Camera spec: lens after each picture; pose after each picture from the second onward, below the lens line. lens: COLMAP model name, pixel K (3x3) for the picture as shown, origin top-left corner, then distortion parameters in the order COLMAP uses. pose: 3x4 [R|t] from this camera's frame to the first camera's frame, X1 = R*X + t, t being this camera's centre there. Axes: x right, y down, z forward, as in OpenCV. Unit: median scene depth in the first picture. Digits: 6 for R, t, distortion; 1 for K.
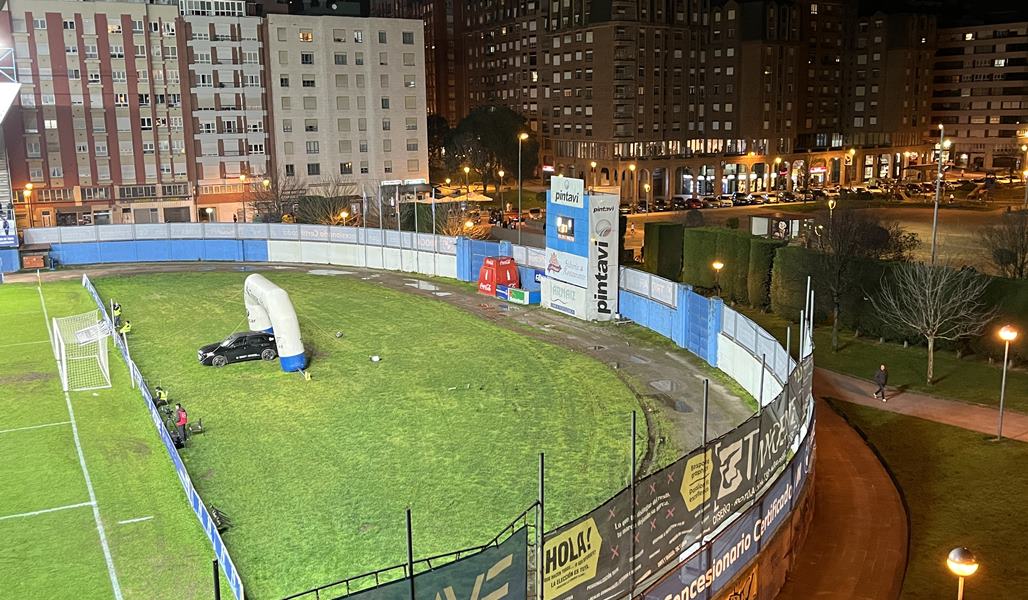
lens RADIAL K [[966.4, 0, 514.0], [0, 966.4, 300.0], [0, 0, 1]] dist [0.037338, -0.002835]
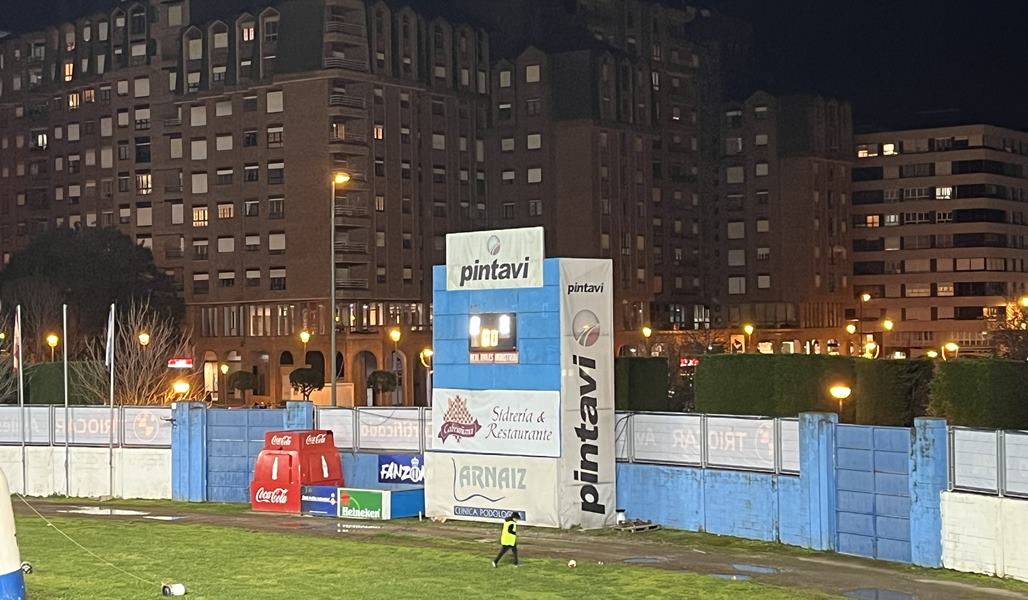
lens RADIAL K [[1855.7, 0, 514.0], [0, 1855.7, 300.0], [0, 0, 1]] dist [0.107879, -0.133499]
pose [[0.958175, 0.004162, 0.286153, -0.080674], [0.056402, 0.977537, -0.203079, 0.037774], [-0.280571, 0.210725, 0.936416, 0.064272]]
